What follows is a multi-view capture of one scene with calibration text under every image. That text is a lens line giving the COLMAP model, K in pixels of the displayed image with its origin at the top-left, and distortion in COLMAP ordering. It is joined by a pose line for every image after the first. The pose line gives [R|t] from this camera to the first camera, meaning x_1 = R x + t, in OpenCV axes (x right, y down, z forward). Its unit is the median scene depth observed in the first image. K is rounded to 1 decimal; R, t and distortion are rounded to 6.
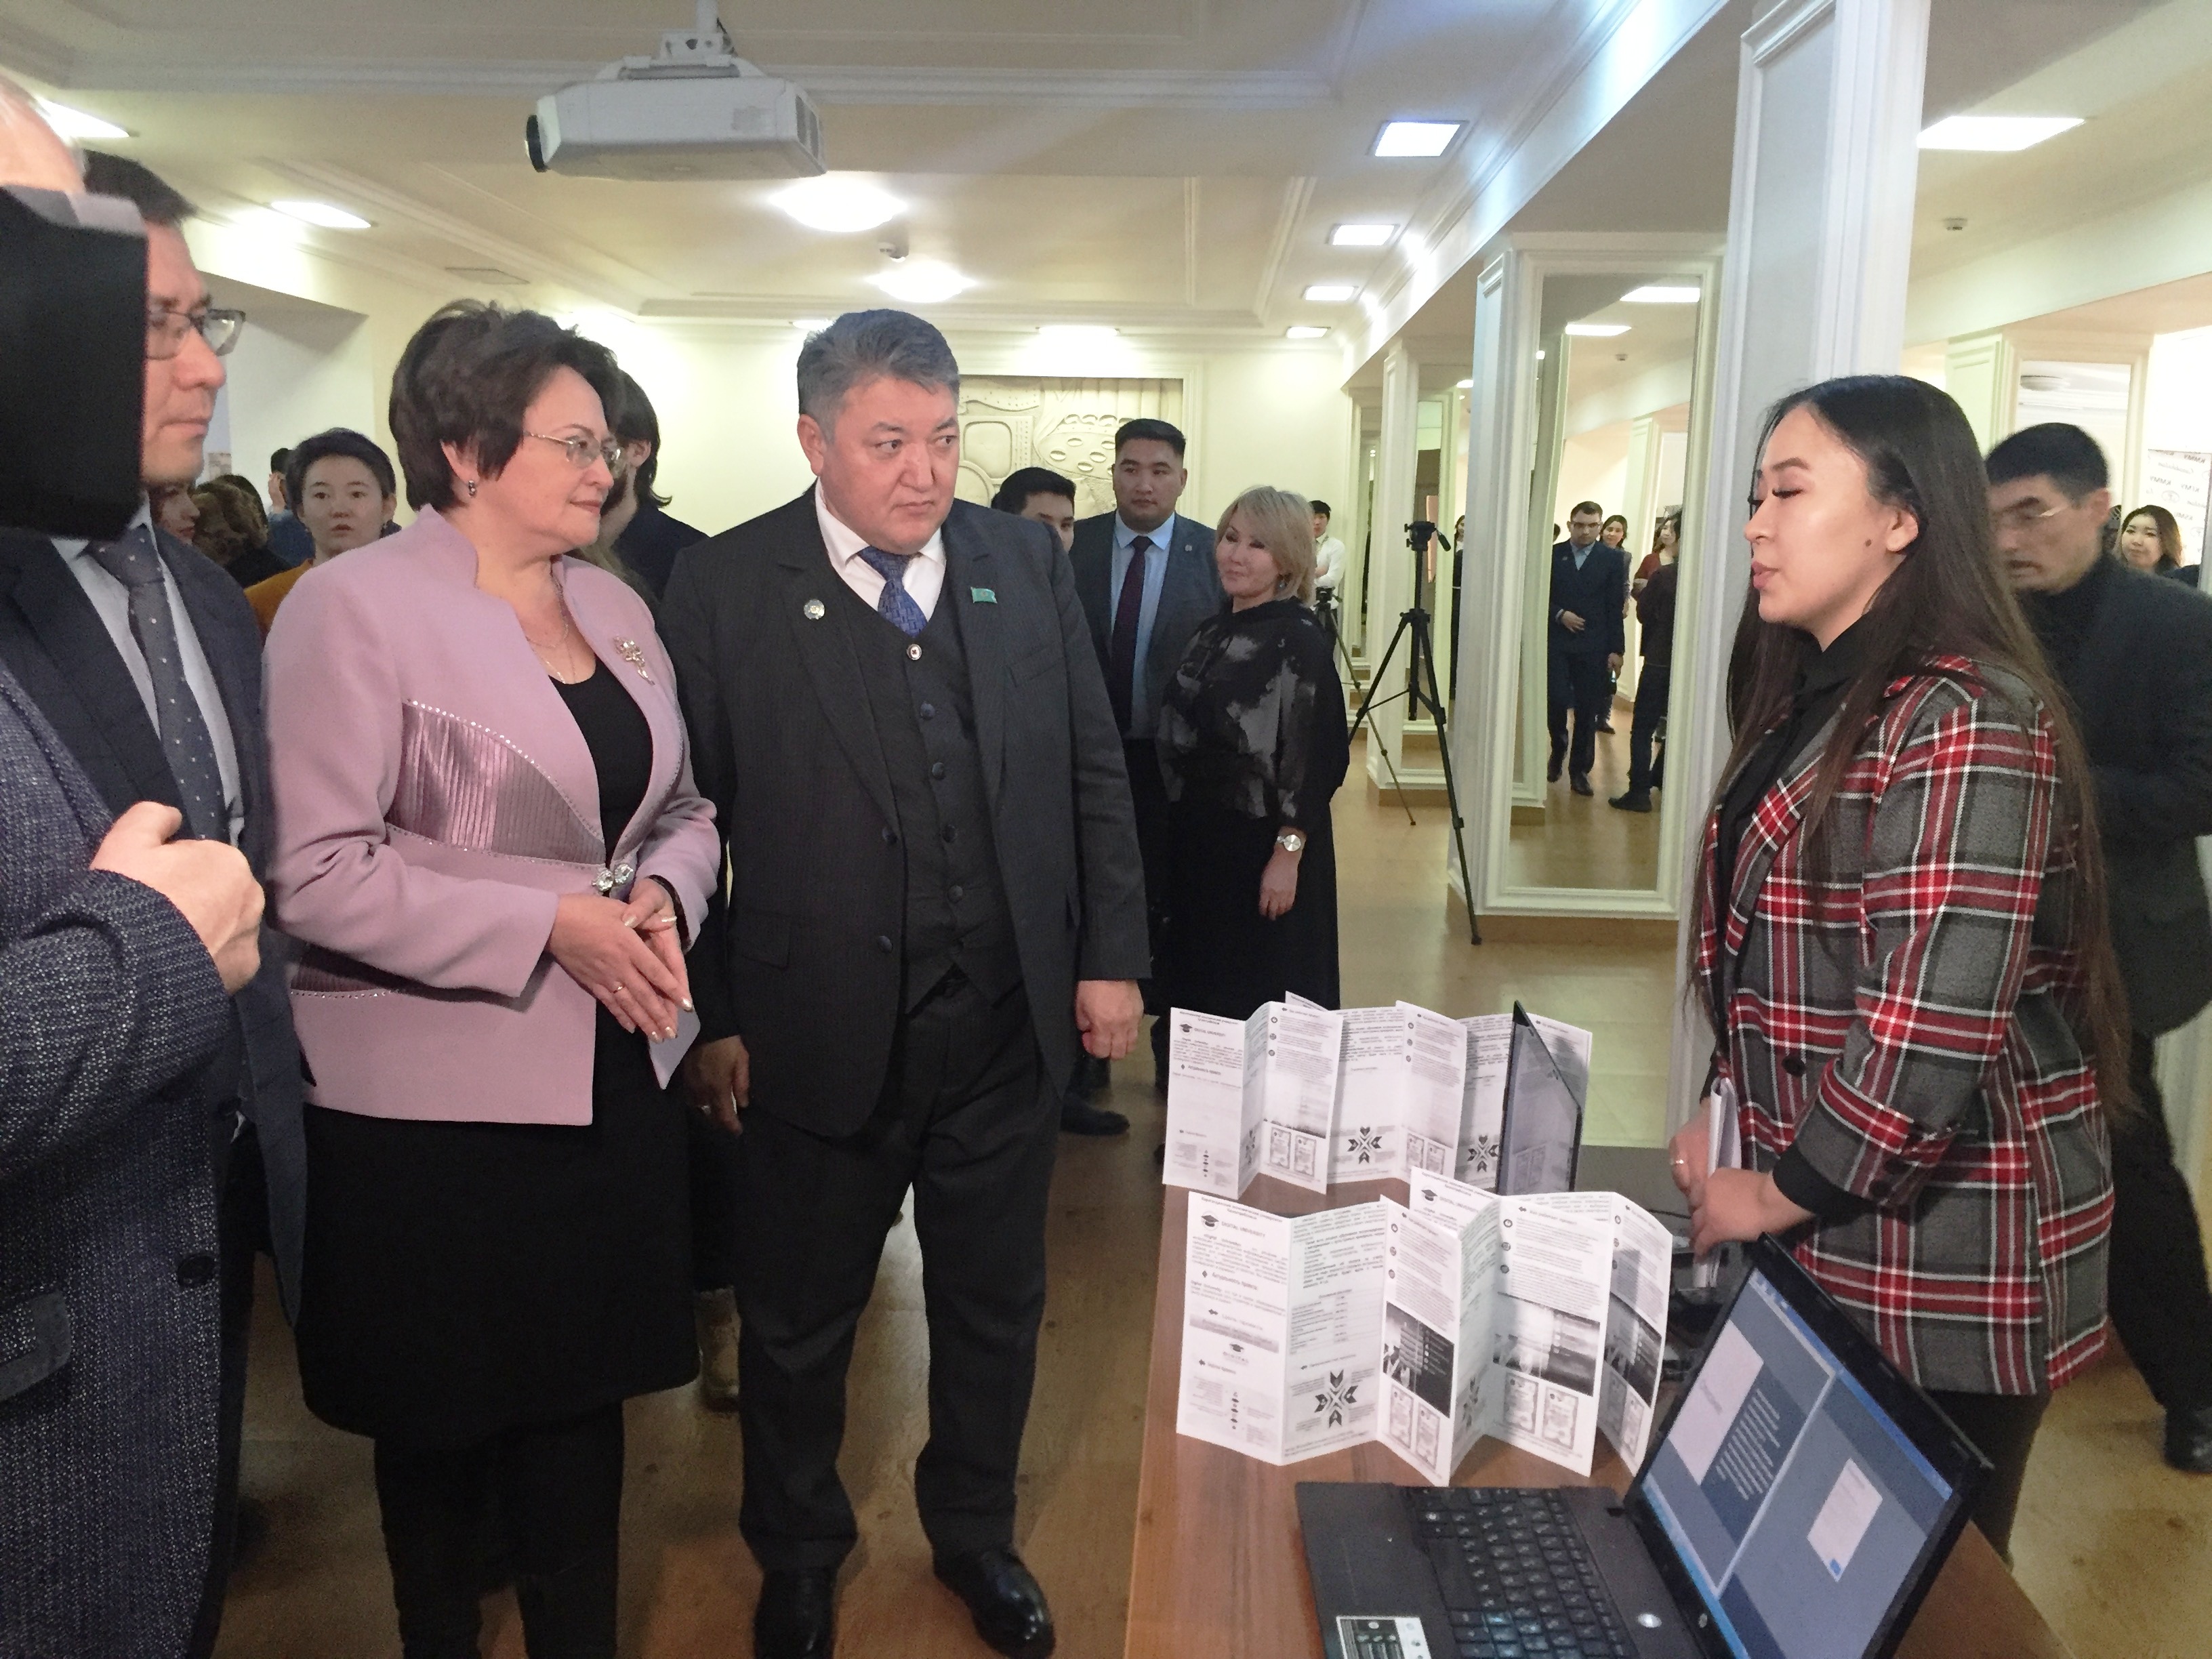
lens RADIAL K [[1910.8, 0, 1106.0], [0, 1910.8, 829.5], [0, 0, 1]] dist [0.095780, -0.145418]
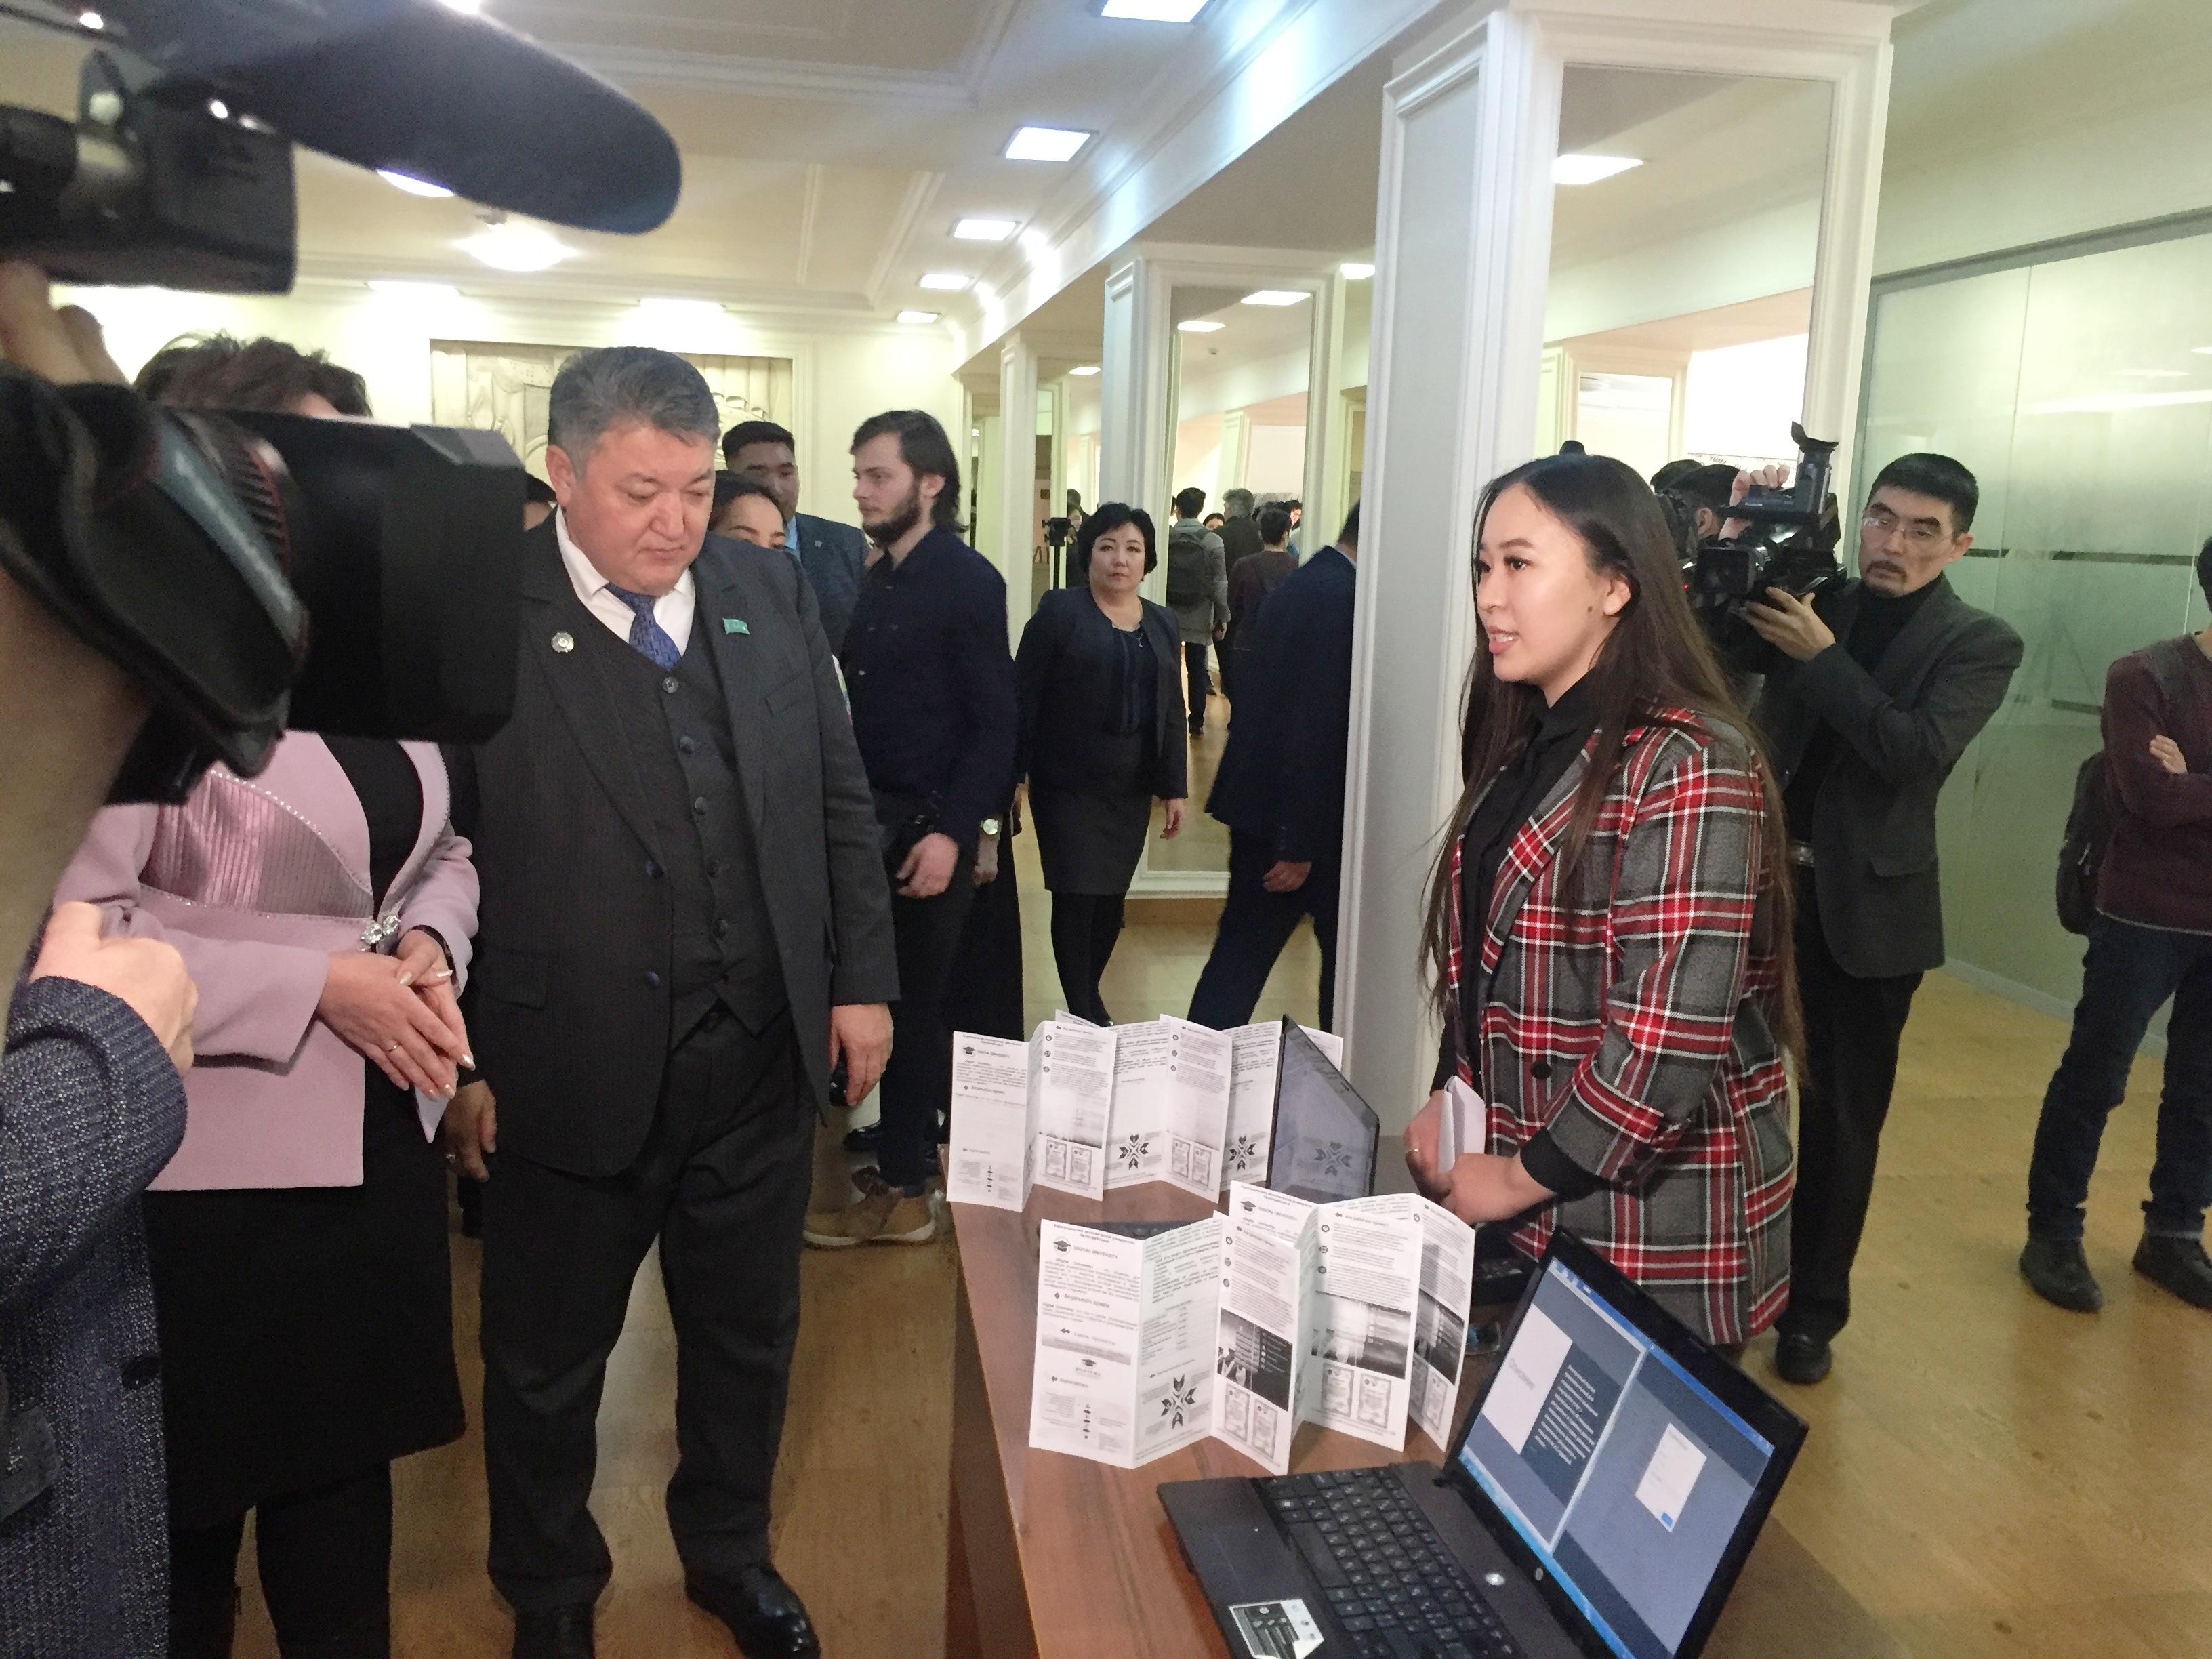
lens RADIAL K [[1910.8, 0, 1106.0], [0, 1910.8, 829.5], [0, 0, 1]] dist [0.095780, -0.145418]
pose [[0.976869, -0.023668, 0.212524, -0.142045], [0.020552, 0.999647, 0.016855, -0.044657], [-0.212848, -0.012097, 0.977011, -0.043384]]
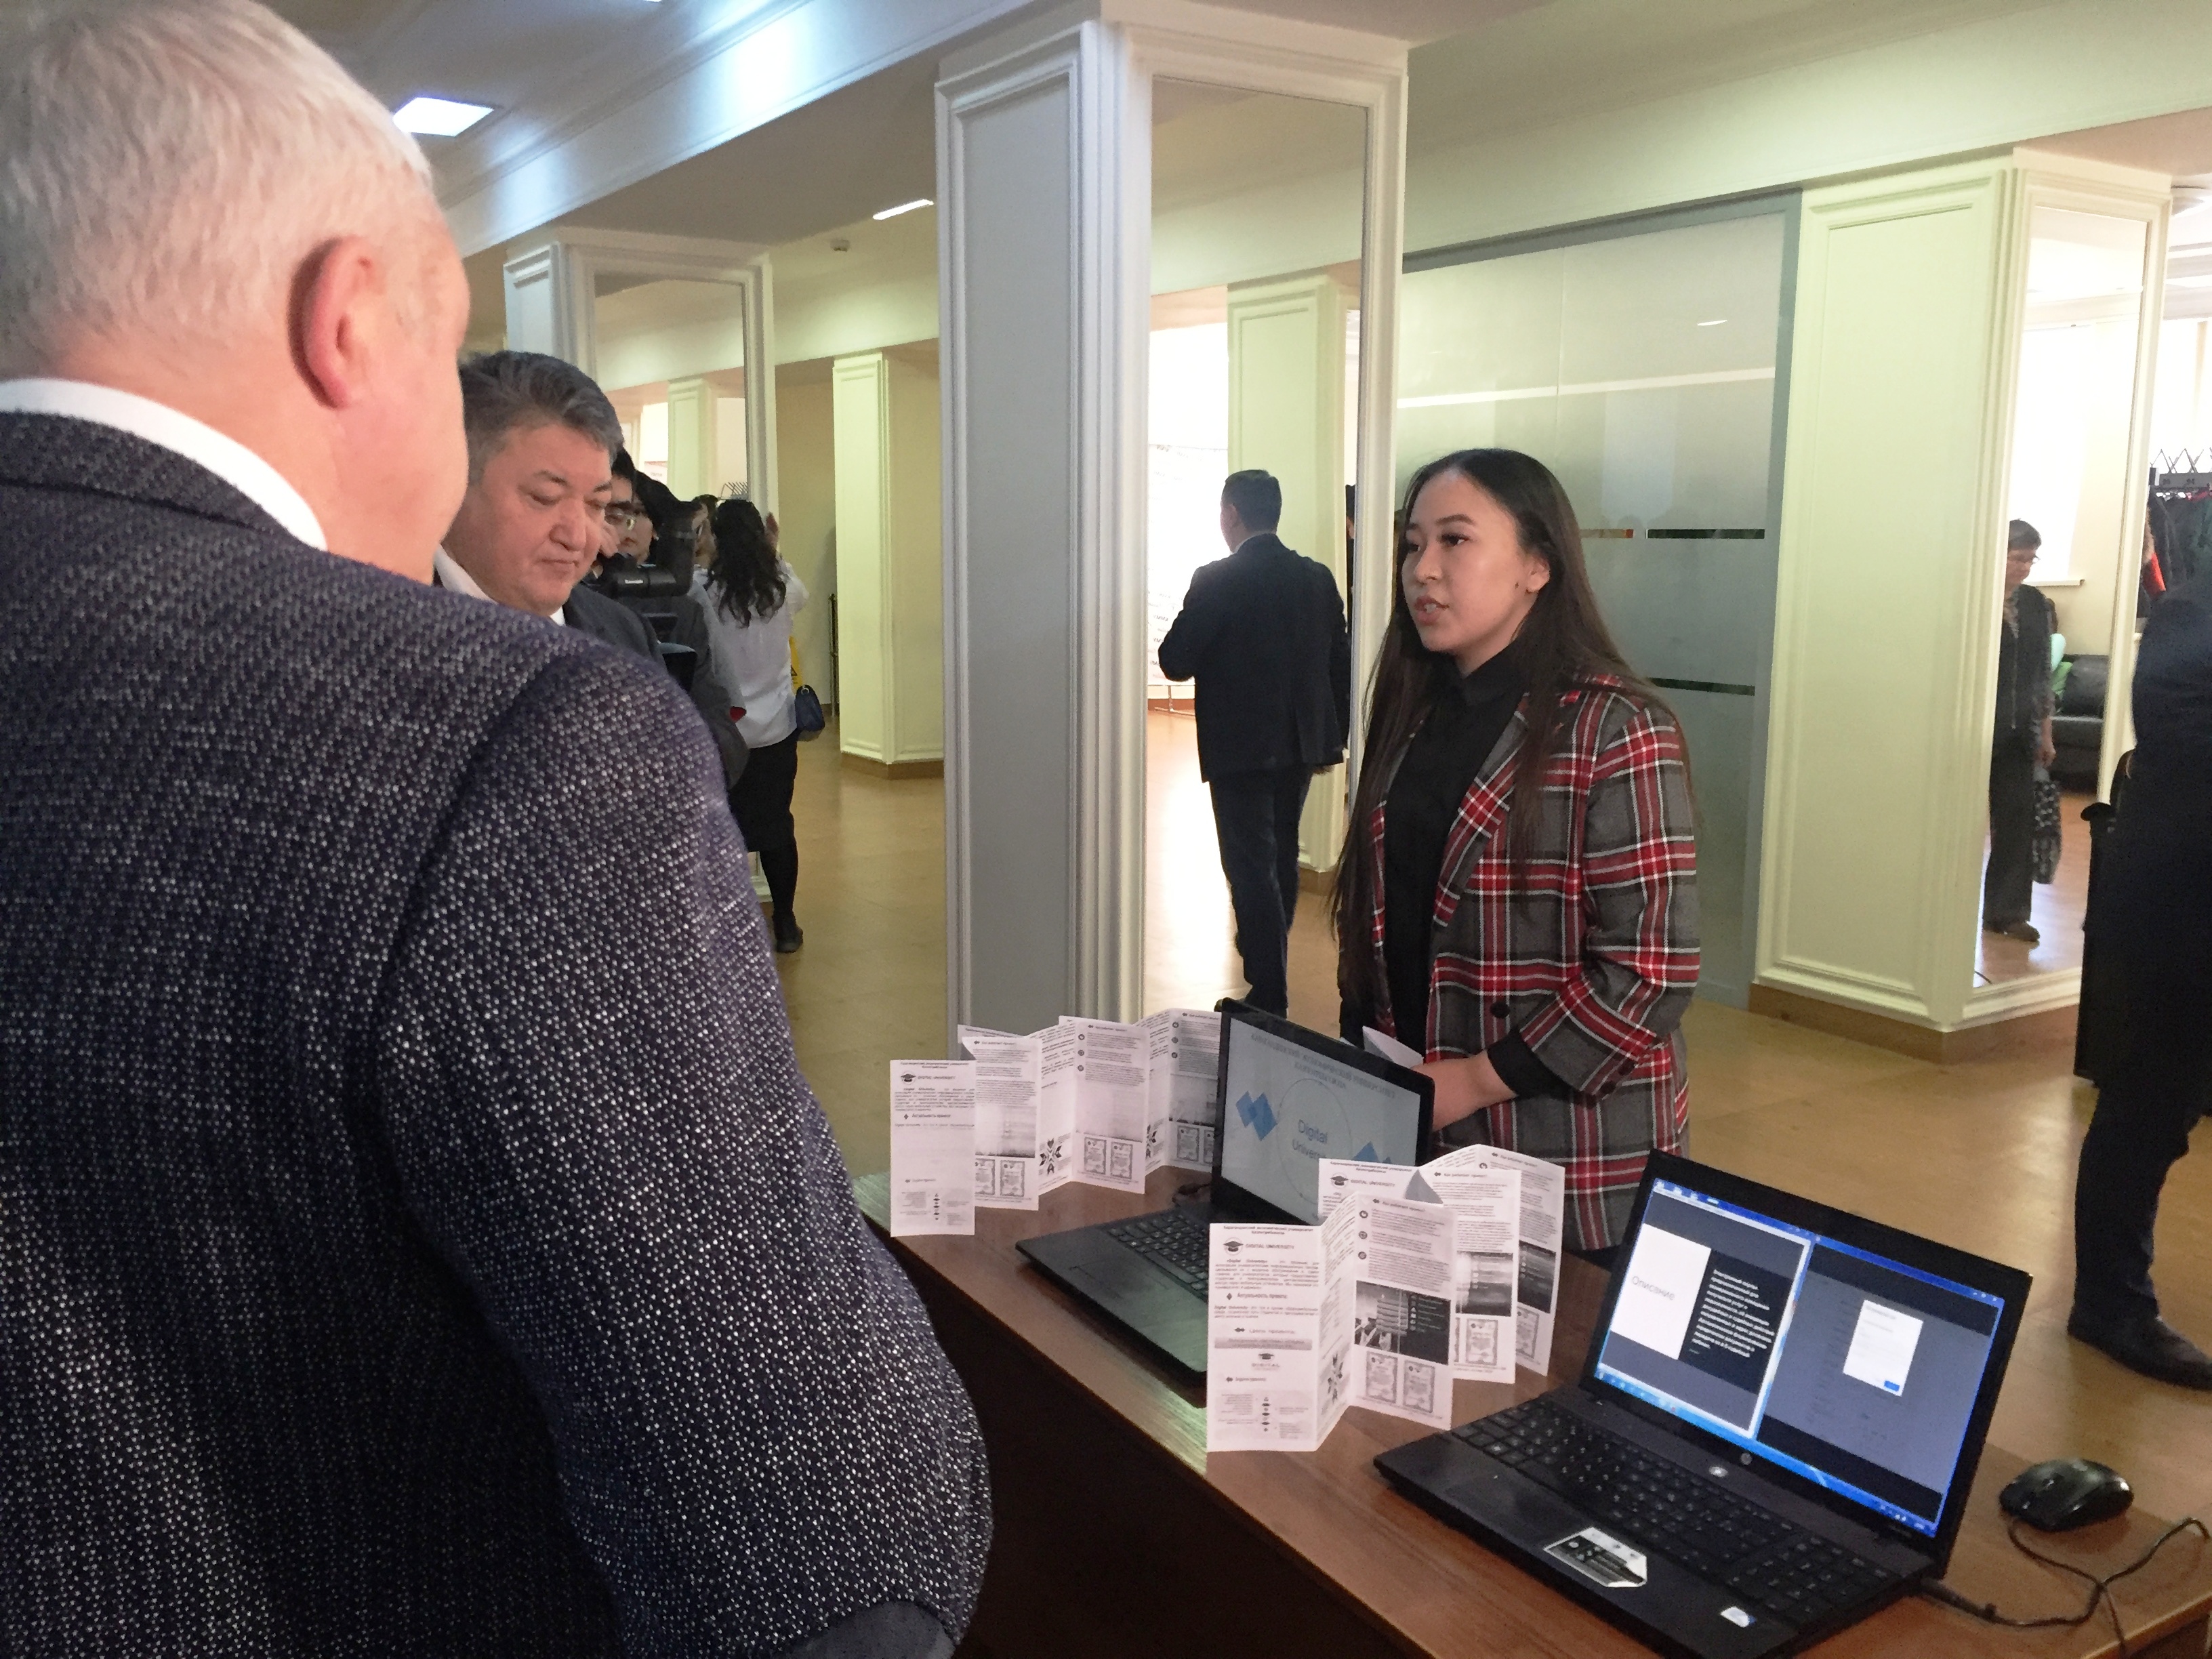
lens RADIAL K [[1910.8, 0, 1106.0], [0, 1910.8, 829.5], [0, 0, 1]] dist [0.095780, -0.145418]
pose [[0.821405, -0.109230, 0.559788, -0.575560], [0.101613, 0.993814, 0.044819, -0.082258], [-0.561220, 0.020067, 0.827423, 0.147470]]
